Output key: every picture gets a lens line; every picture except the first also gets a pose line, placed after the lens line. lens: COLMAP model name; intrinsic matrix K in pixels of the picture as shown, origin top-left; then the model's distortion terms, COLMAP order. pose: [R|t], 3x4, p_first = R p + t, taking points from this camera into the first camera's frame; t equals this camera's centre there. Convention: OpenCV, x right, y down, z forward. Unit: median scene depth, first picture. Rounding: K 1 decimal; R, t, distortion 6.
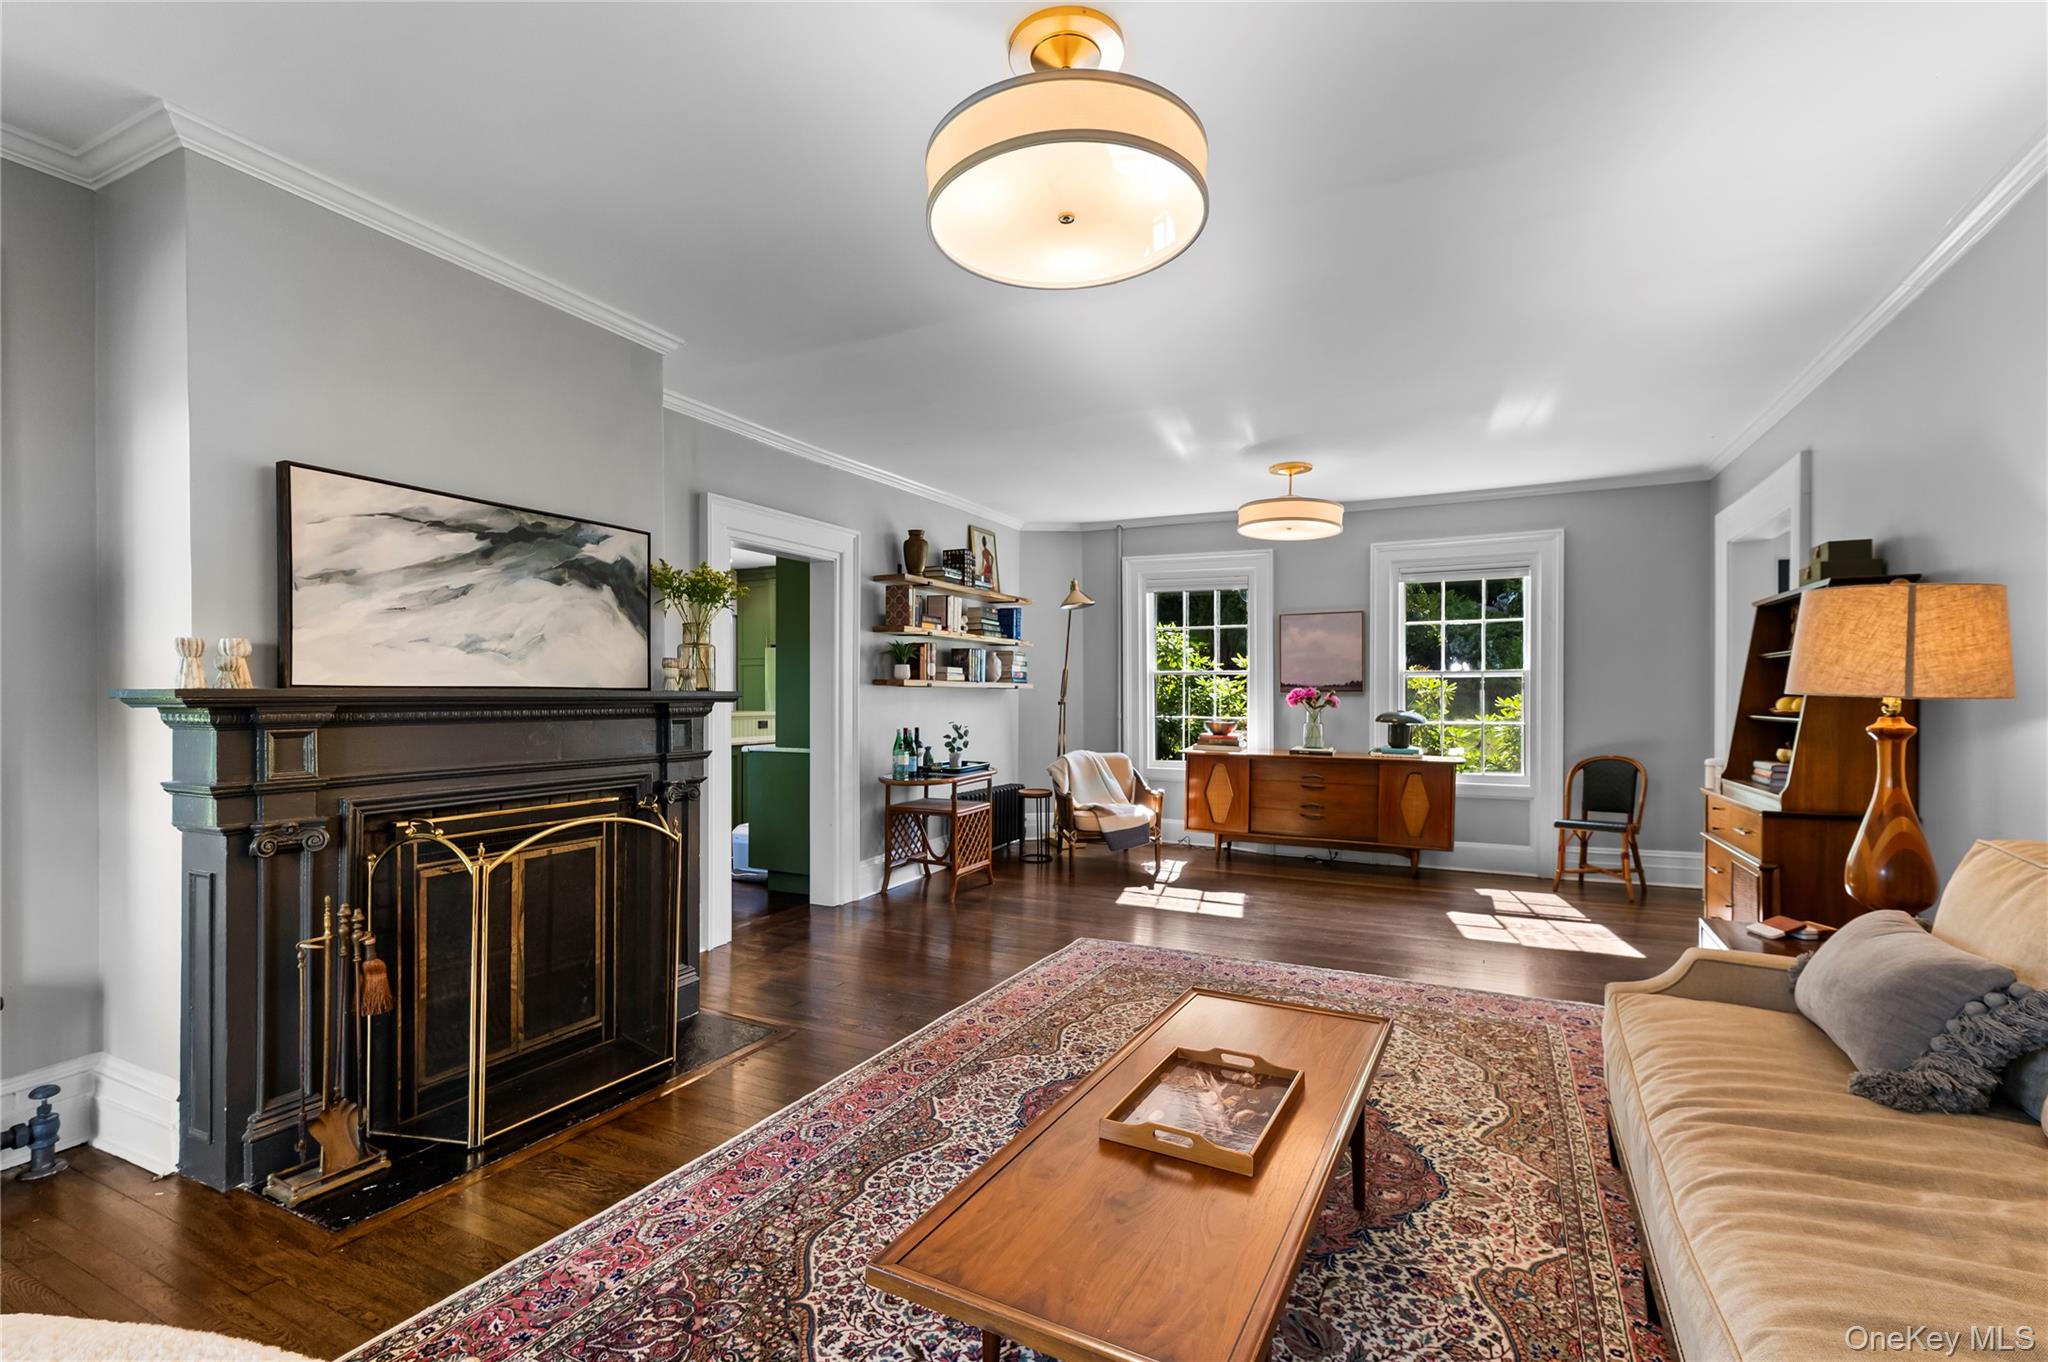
lens RADIAL K [[922.3, 0, 1021.6], [0, 922.3, 689.4], [0, 0, 1]] dist [0.002911, 0.000013]
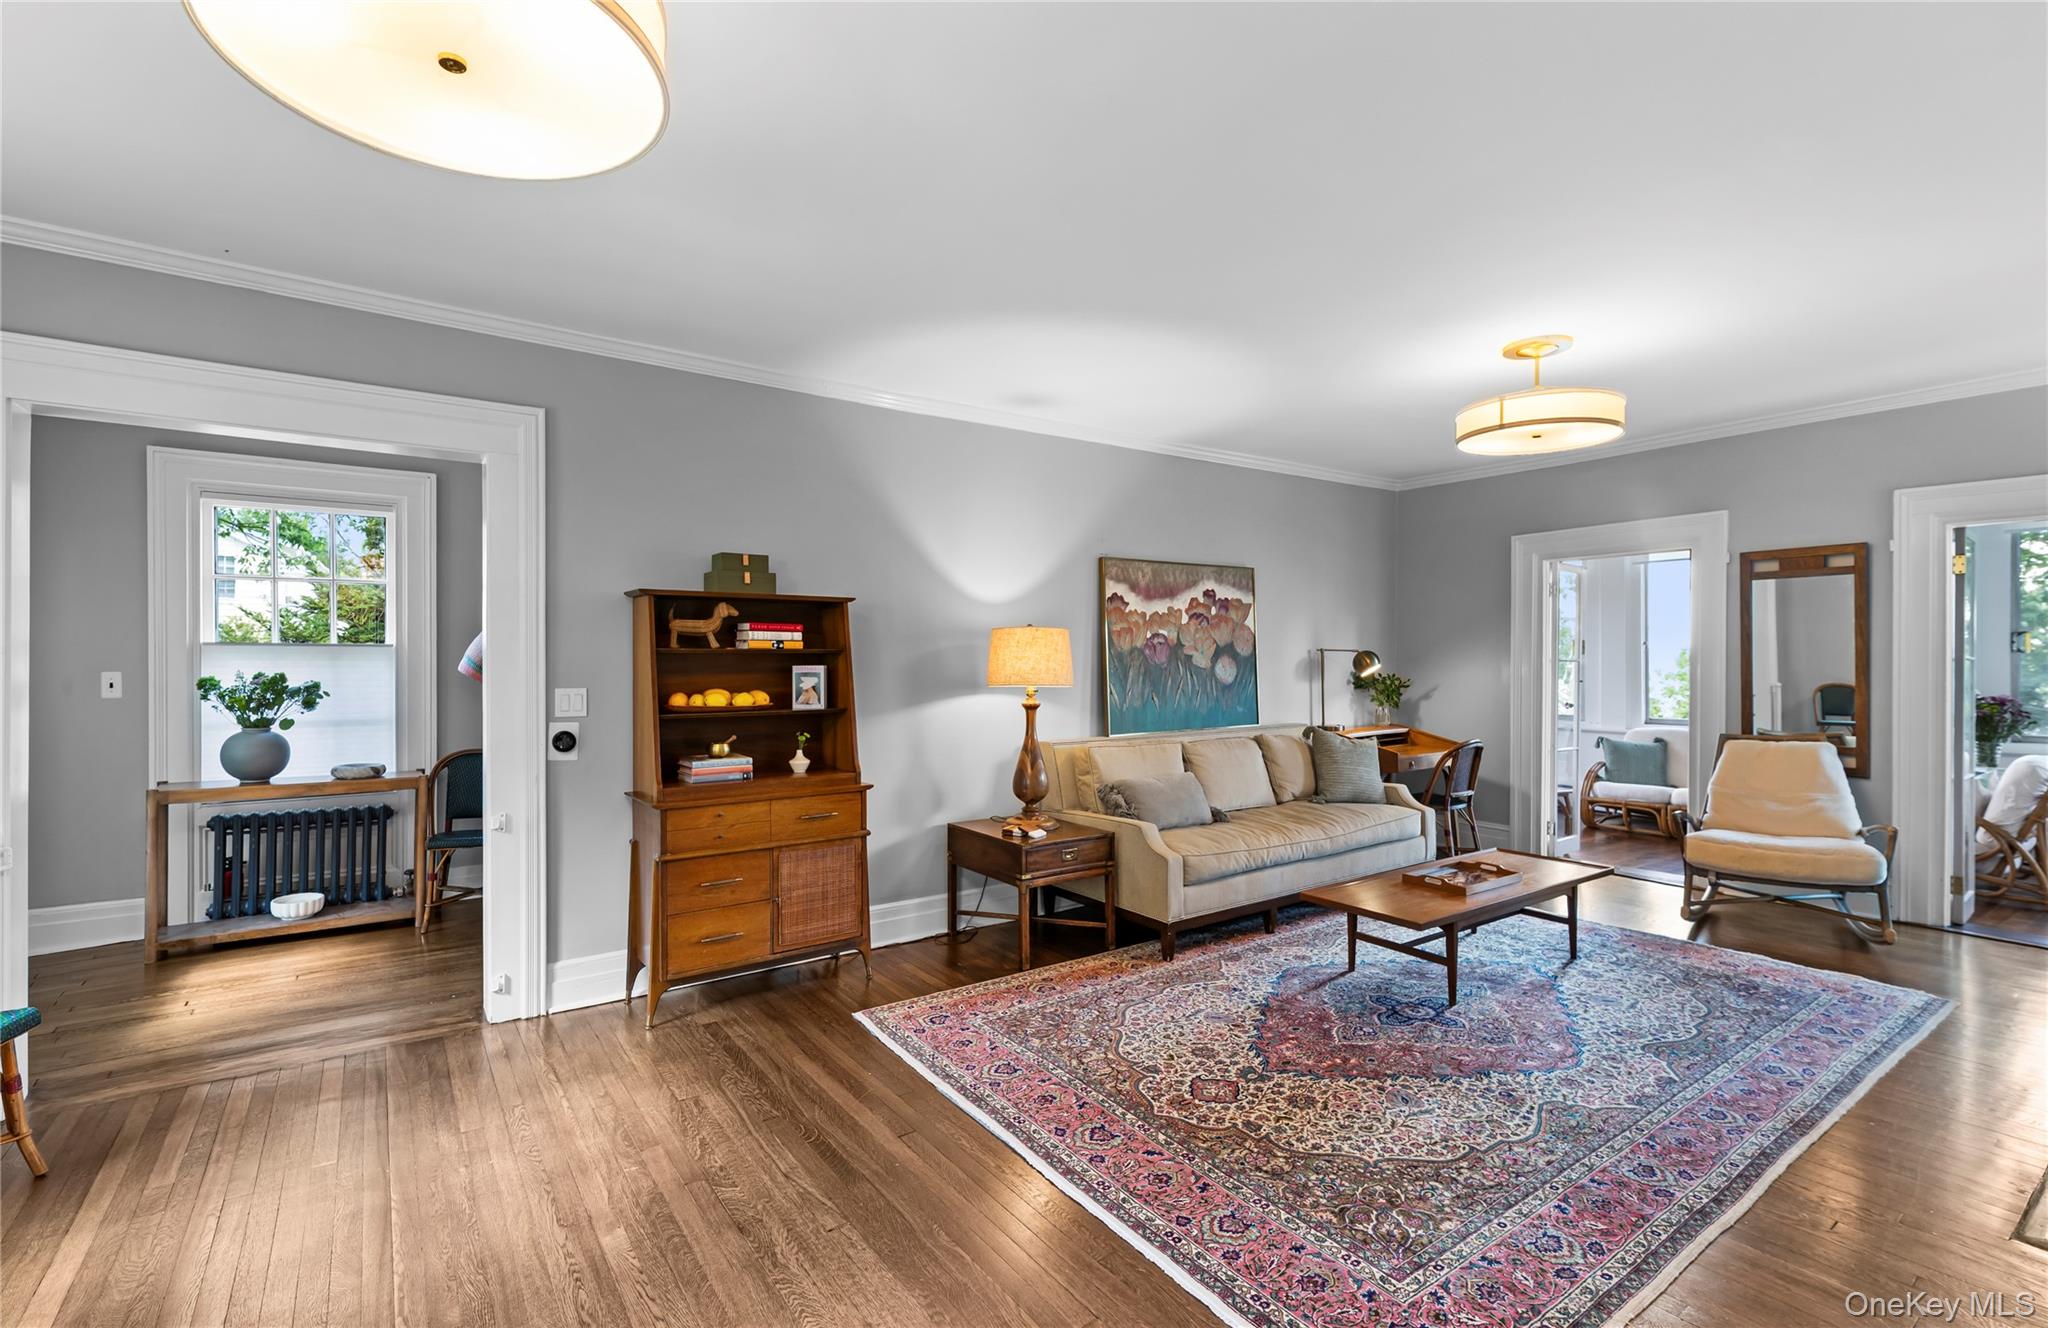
lens RADIAL K [[893.5, 0, 1005.4], [0, 893.5, 670.3], [0, 0, 1]] dist [-0.001014, -0.000545]
pose [[-0.874811, 0.000488, 0.484464, 0.038179], [0.002331, 0.999992, 0.003201, -0.014958], [-0.484459, 0.003930, -0.874805, 1.030327]]
